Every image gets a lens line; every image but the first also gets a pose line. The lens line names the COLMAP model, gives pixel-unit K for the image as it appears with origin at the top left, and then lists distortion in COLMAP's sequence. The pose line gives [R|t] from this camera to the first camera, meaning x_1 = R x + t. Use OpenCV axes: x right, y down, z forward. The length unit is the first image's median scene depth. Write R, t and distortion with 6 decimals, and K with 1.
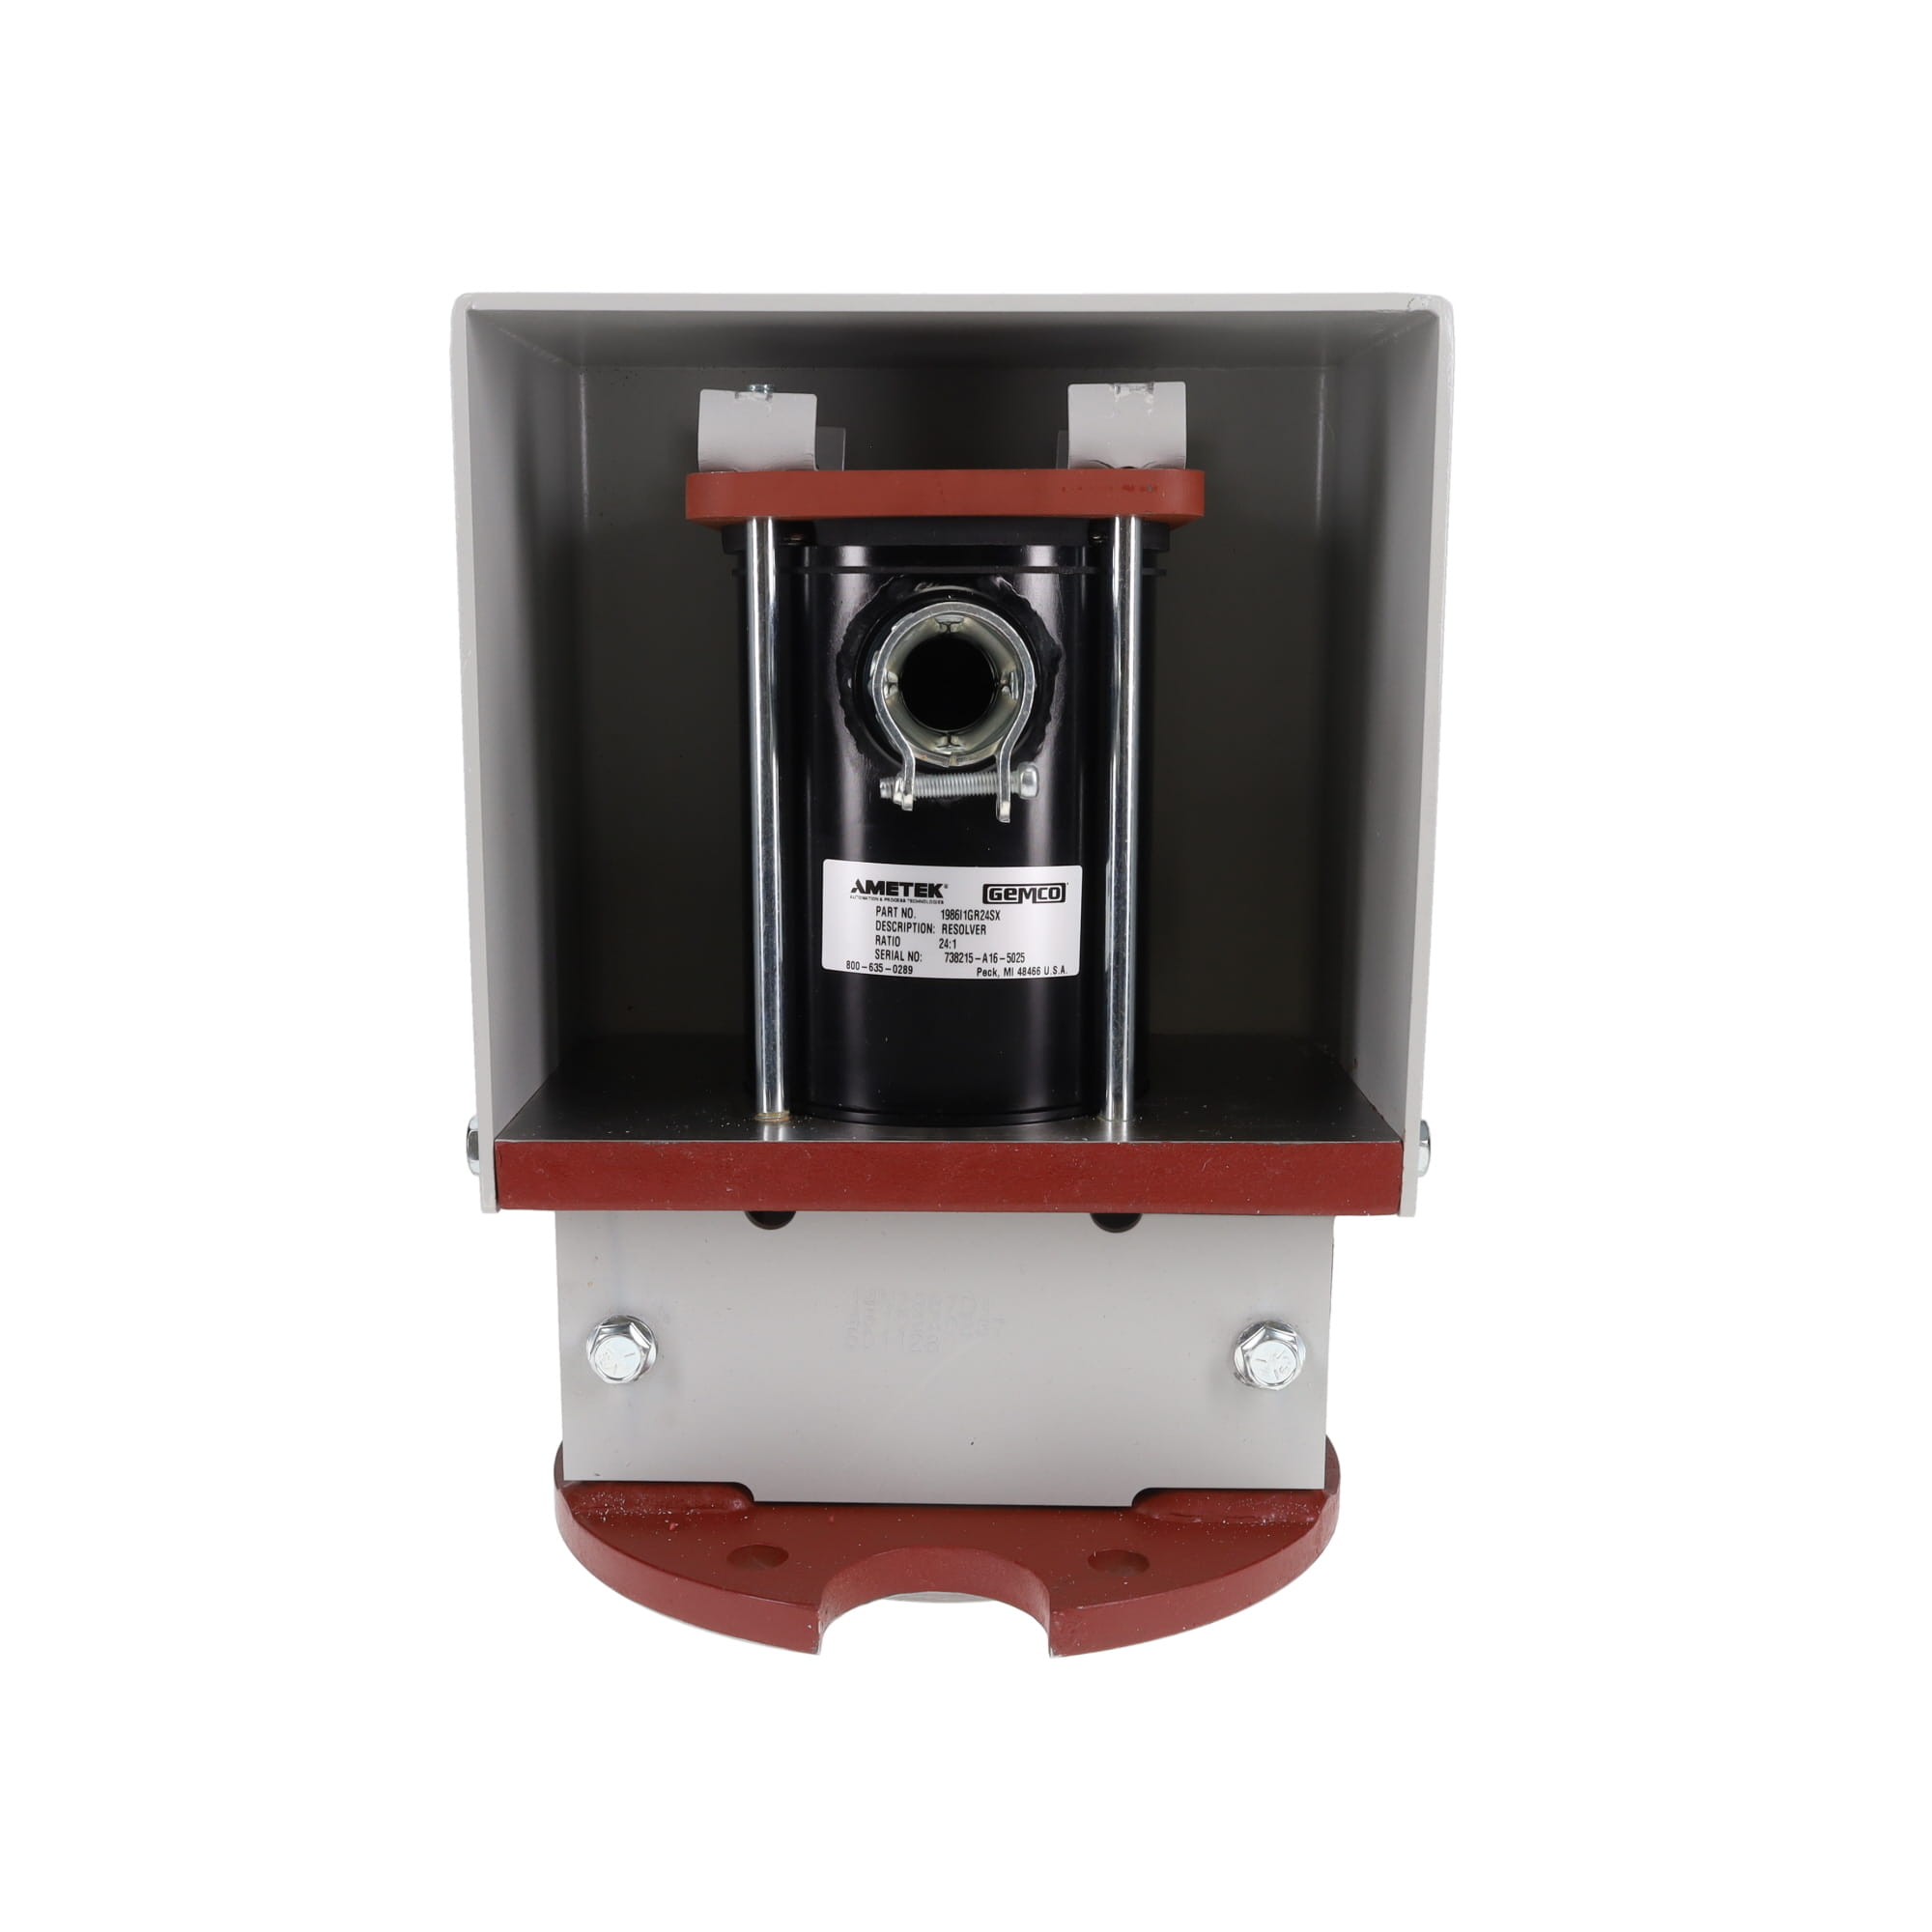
lens RADIAL K [[2142.0, 0, 966.0], [0, 2142.0, 966.0], [0, 0, 1]] dist [-0.005070, -0.017149]
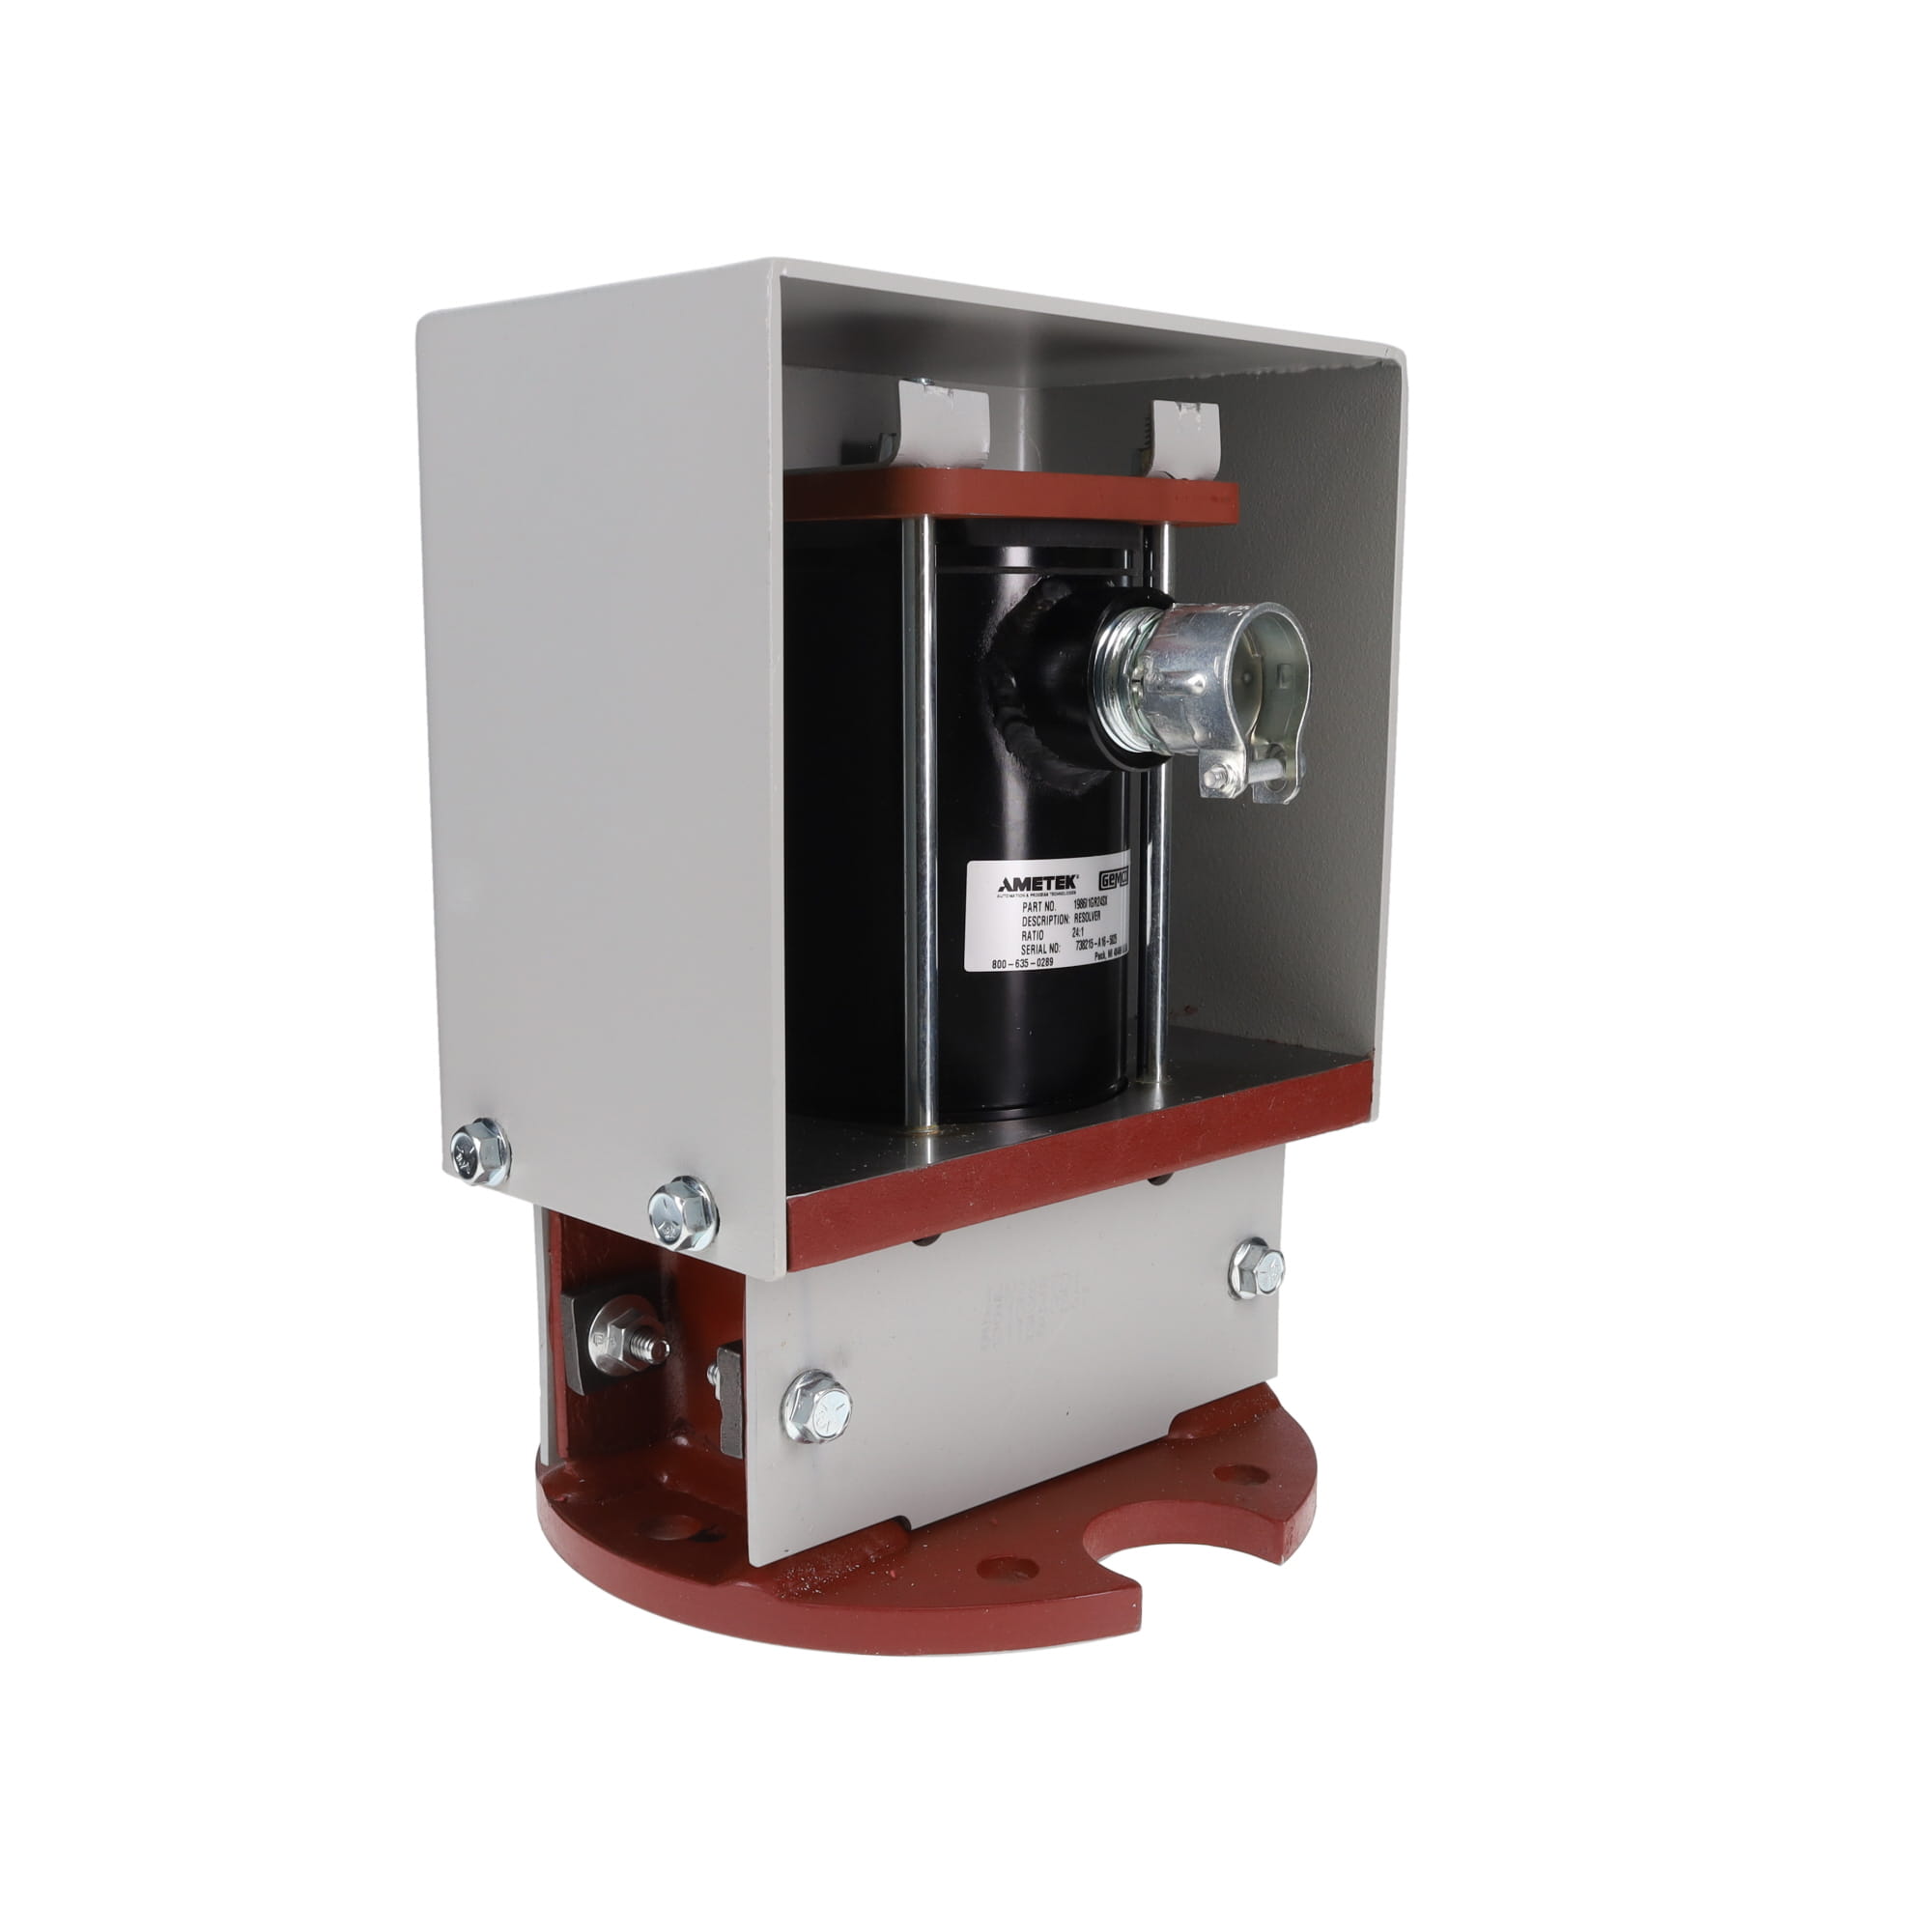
lens RADIAL K [[2227.6, 0, 966.0], [0, 2227.6, 966.0], [0, 0, 1]] dist [-0.004068, -0.002914]
pose [[0.706397, -0.113052, 0.698729, -0.800815], [0.109444, 0.992736, 0.049976, -0.053864], [-0.699303, 0.041169, 0.713638, 0.270418]]
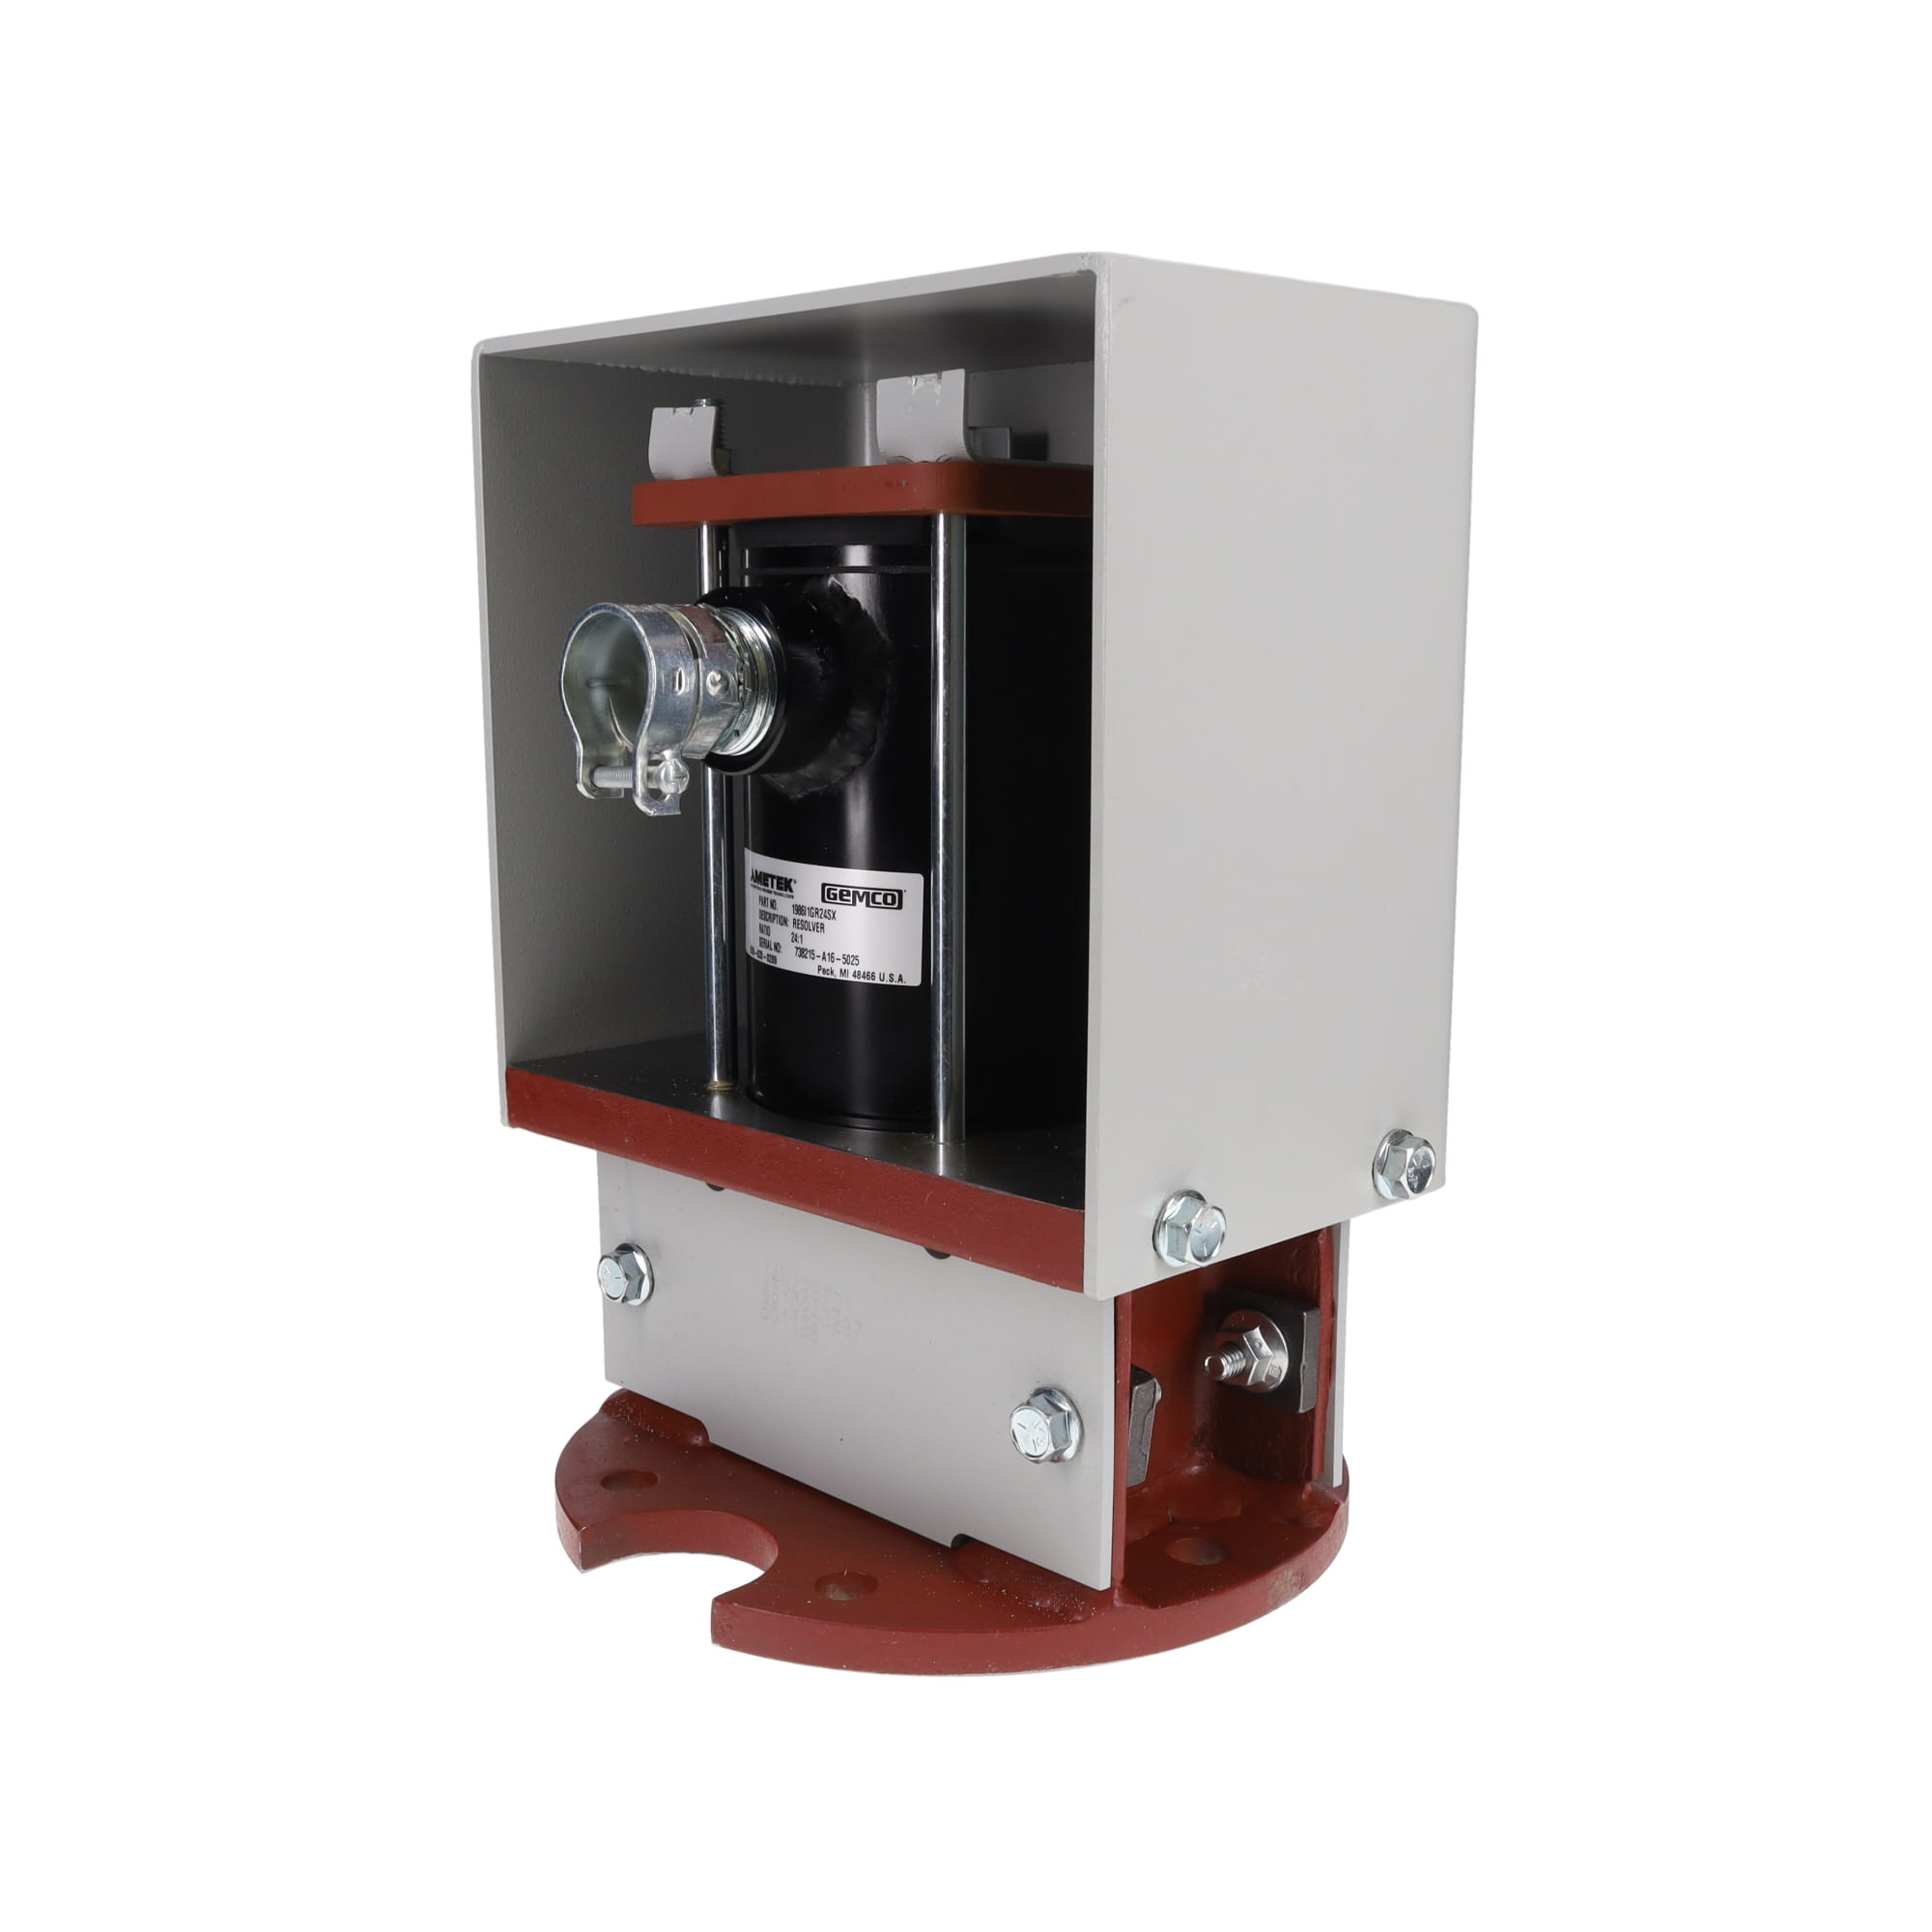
lens RADIAL K [[2227.6, 0, 966.0], [0, 2227.6, 966.0], [0, 0, 1]] dist [-0.004068, -0.002914]
pose [[0.709841, 0.112669, -0.695292, 0.784652], [-0.108825, 0.992814, 0.049780, -0.058673], [0.695904, 0.040330, 0.717001, 0.298685]]
